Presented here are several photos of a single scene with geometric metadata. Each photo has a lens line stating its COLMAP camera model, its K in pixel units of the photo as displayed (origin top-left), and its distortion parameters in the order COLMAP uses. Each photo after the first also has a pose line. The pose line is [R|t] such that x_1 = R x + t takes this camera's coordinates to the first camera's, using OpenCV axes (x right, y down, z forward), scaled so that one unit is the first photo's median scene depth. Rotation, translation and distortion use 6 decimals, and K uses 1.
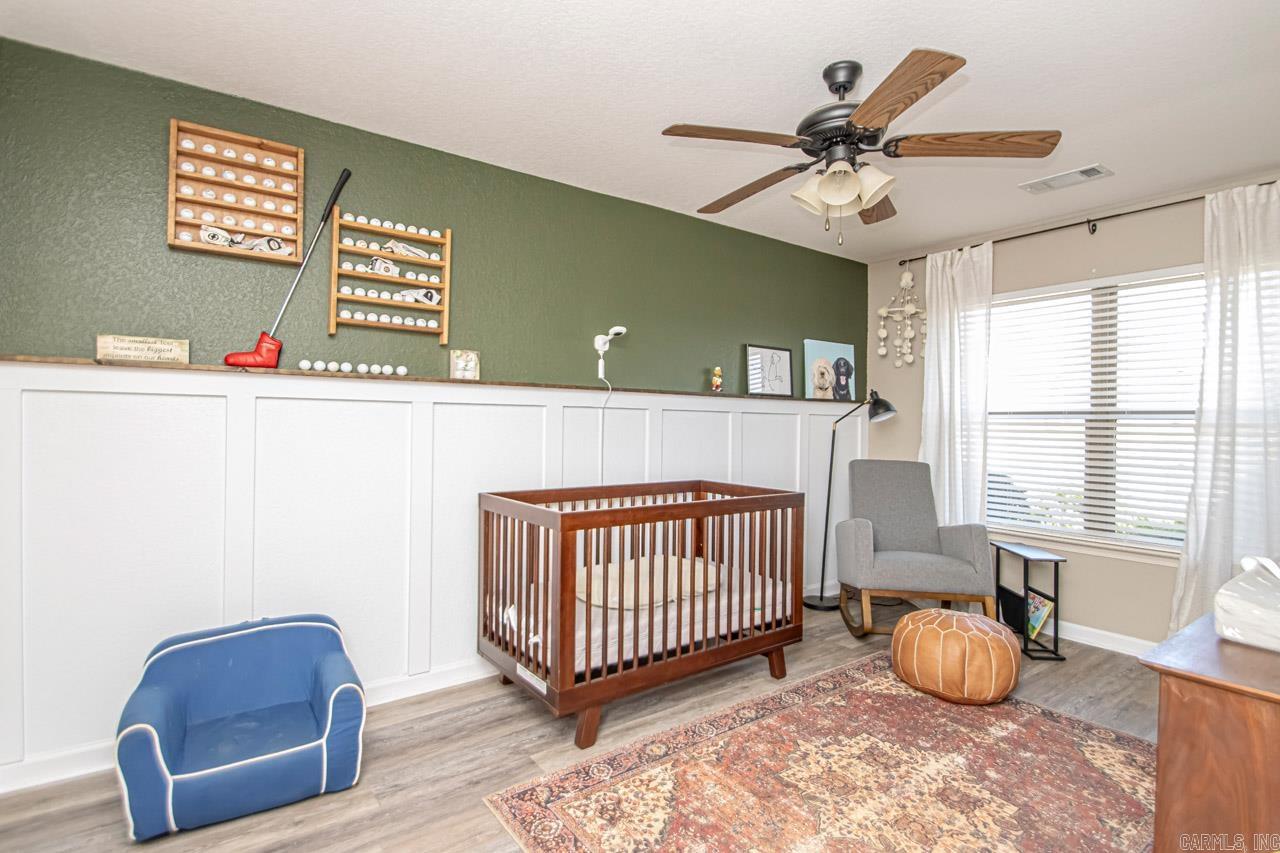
lens RADIAL K [[602.1, 0, 652.8], [0, 602.1, 424.9], [0, 0, 1]] dist [0.016016, -0.017321]
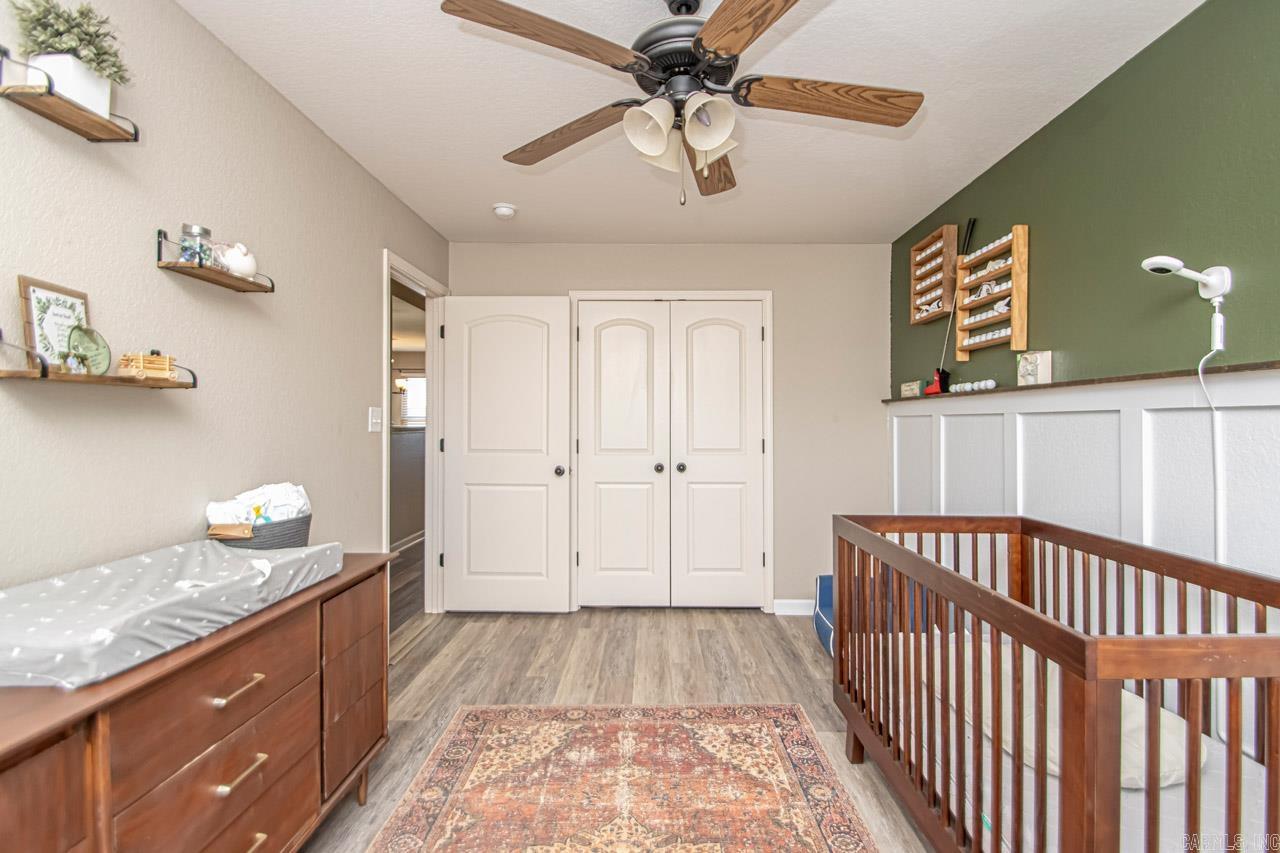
lens RADIAL K [[608.0, 0, 635.3], [0, 608.0, 425.6], [0, 0, 1]] dist [0.000272, -0.000263]
pose [[-0.621831, -0.013097, -0.783042, 0.720497], [-0.016010, 0.999864, -0.004010, -0.003883], [0.782988, 0.010043, -0.621956, 1.074773]]
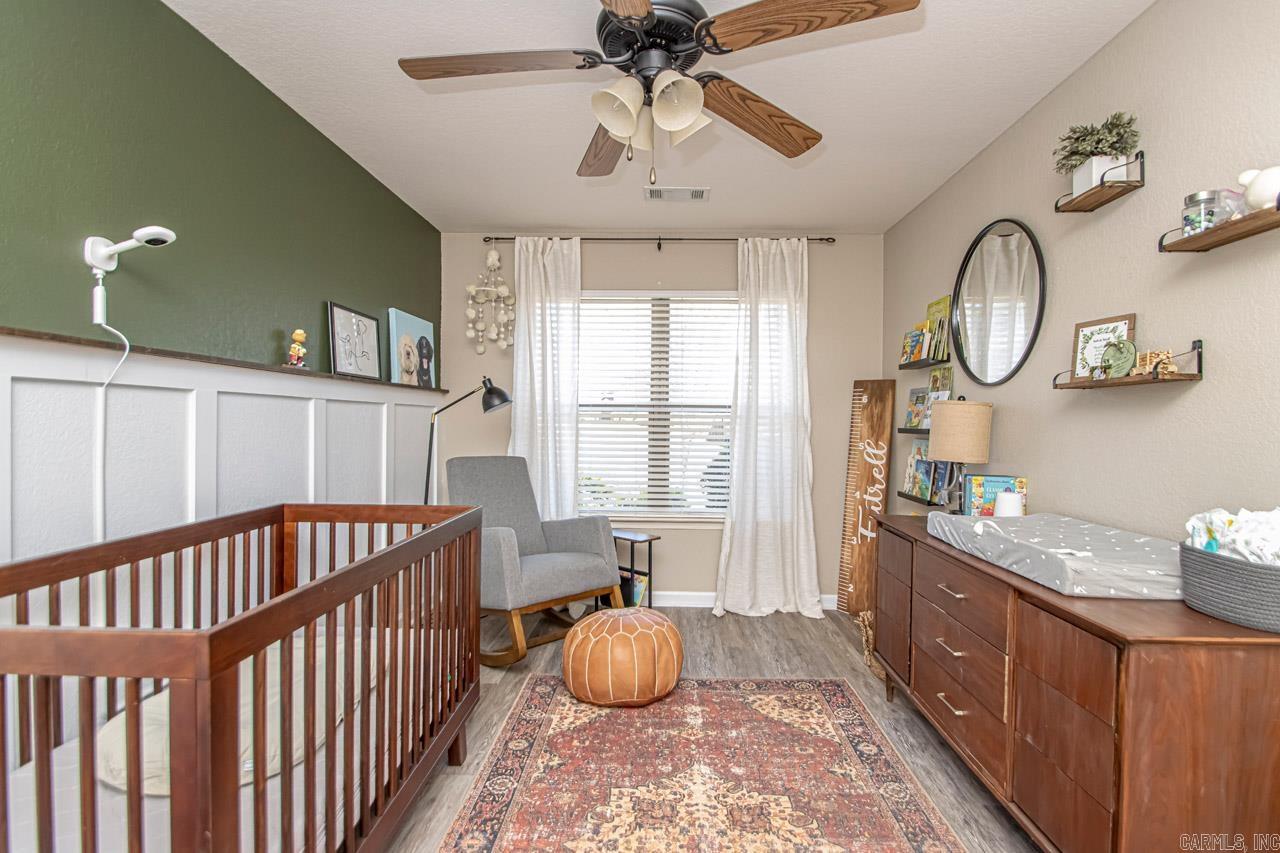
lens RADIAL K [[585.9, 0, 640.0], [0, 585.9, 426.5], [0, 0, 1]] dist [0.030169, -0.024933]
pose [[0.626387, -0.015328, 0.779362, -0.214952], [0.001327, 0.999826, 0.018597, -0.002137], [-0.779511, -0.010615, 0.626298, 0.399385]]
